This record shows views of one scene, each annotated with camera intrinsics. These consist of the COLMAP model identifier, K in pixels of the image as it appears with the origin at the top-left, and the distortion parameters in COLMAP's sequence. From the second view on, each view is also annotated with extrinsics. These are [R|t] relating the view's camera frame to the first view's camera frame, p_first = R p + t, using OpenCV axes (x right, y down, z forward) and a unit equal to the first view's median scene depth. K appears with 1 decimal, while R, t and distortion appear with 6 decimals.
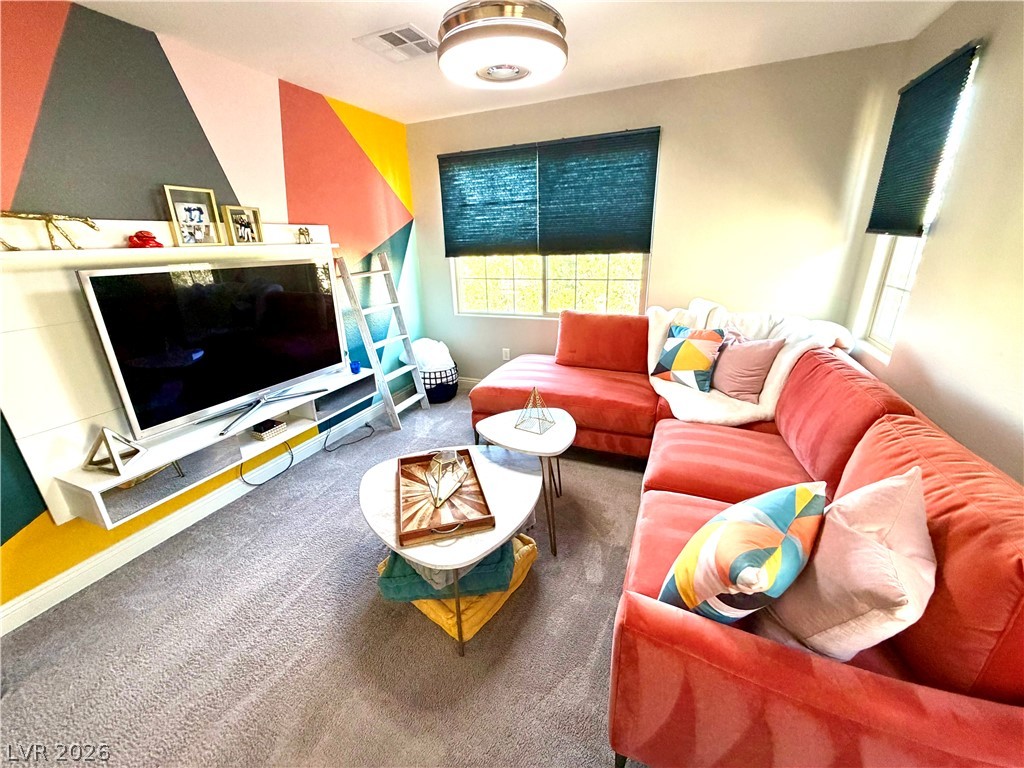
lens RADIAL K [[410.4, 0, 508.2], [0, 410.4, 385.7], [0, 0, 1]] dist [0.000245, 0.000049]
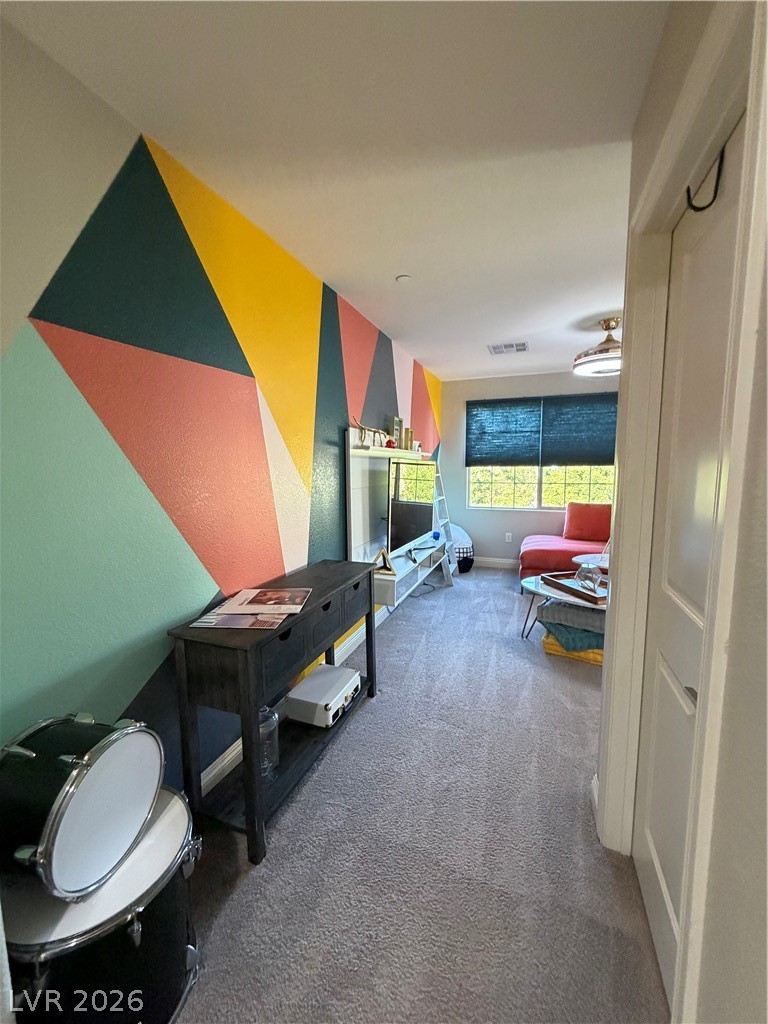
lens RADIAL K [[410.4, 0, 385.5], [0, 410.4, 510.4], [0, 0, 1]] dist [0.000245, 0.000049]
pose [[0.998763, 0.020779, 0.045170, -0.606757], [-0.009664, 0.972290, -0.233579, 0.199875], [-0.048772, 0.232853, 0.971288, -0.388052]]
